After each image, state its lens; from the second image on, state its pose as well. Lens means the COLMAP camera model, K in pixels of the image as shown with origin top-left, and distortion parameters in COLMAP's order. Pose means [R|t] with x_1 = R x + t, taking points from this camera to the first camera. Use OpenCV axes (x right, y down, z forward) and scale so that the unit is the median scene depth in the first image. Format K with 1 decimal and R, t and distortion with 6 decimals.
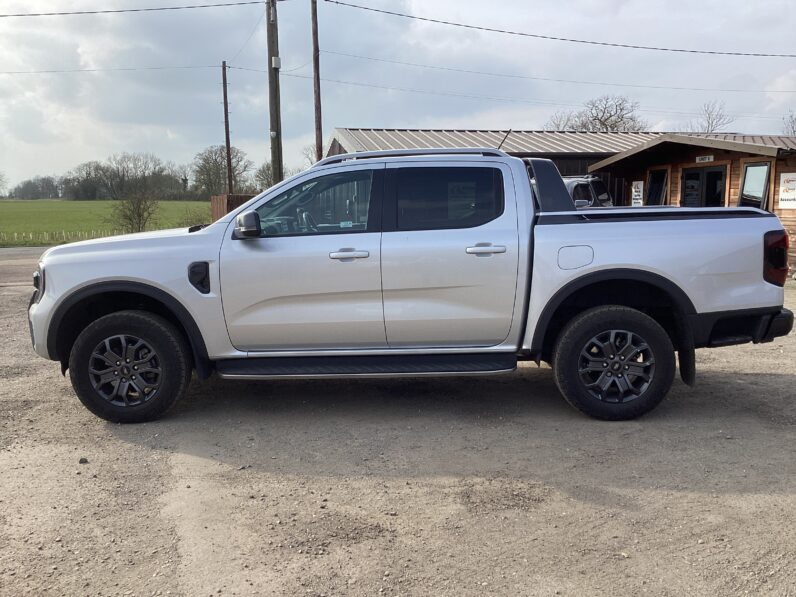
lens RADIAL K [[713.9, 0, 398.0], [0, 713.9, 298.5], [0, 0, 1]] dist [0.102674, -0.175601]
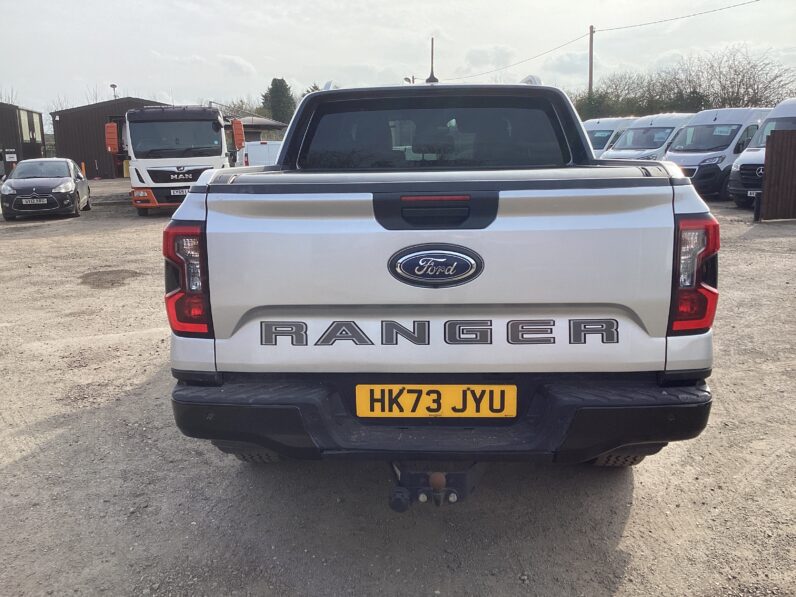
lens RADIAL K [[713.9, 0, 398.0], [0, 713.9, 298.5], [0, 0, 1]] dist [0.102674, -0.175601]
pose [[-0.010432, 0.217405, -0.976026, 0.997246], [-0.116318, 0.969189, 0.217125, -0.163430], [0.993157, 0.115794, 0.015178, 1.129869]]
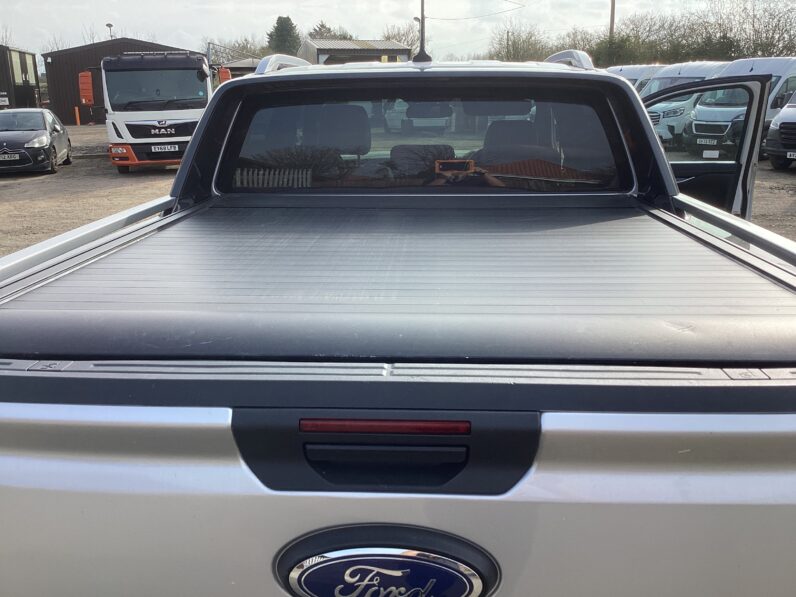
lens RADIAL K [[721.7, 0, 393.2], [0, 721.7, 284.0], [0, 0, 1]] dist [0.078478, -0.128886]
pose [[-0.029488, 0.271376, -0.962022, 0.714286], [-0.122215, 0.954240, 0.272927, -0.214788], [0.992065, 0.125622, 0.005028, 1.149438]]
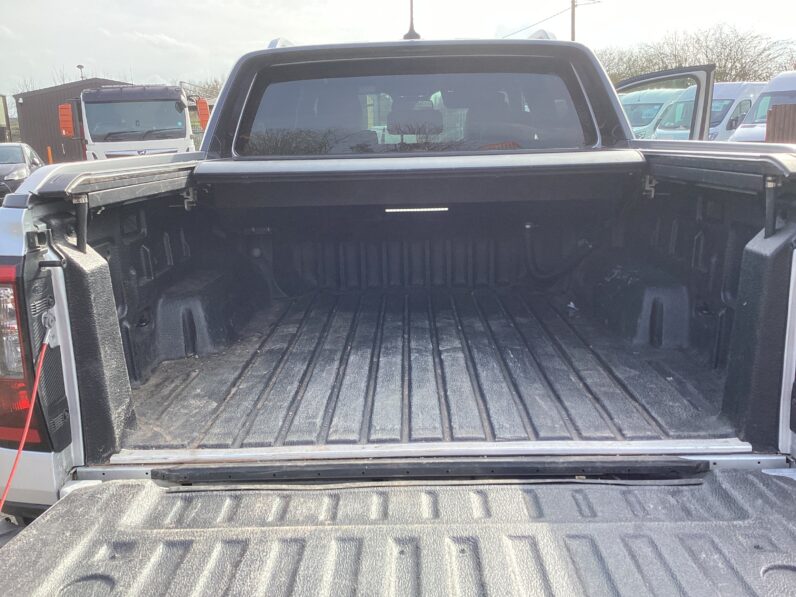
lens RADIAL K [[713.9, 0, 398.0], [0, 713.9, 298.5], [0, 0, 1]] dist [0.102674, -0.175601]
pose [[0.018189, 0.242912, -0.969878, 0.801213], [-0.106355, 0.965005, 0.239697, -0.160946], [0.994162, 0.098791, 0.043388, 1.135493]]
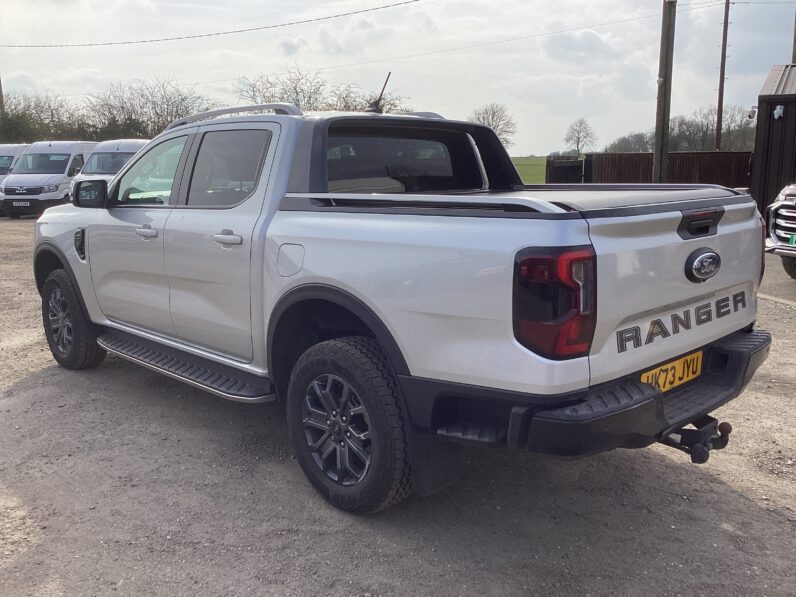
lens RADIAL K [[713.9, 0, 398.0], [0, 713.9, 298.5], [0, 0, 1]] dist [0.102674, -0.175601]
pose [[0.717251, 0.133862, -0.683836, 0.780399], [-0.092447, 0.990979, 0.097022, -0.095394], [0.690655, -0.006371, 0.723156, 0.558023]]
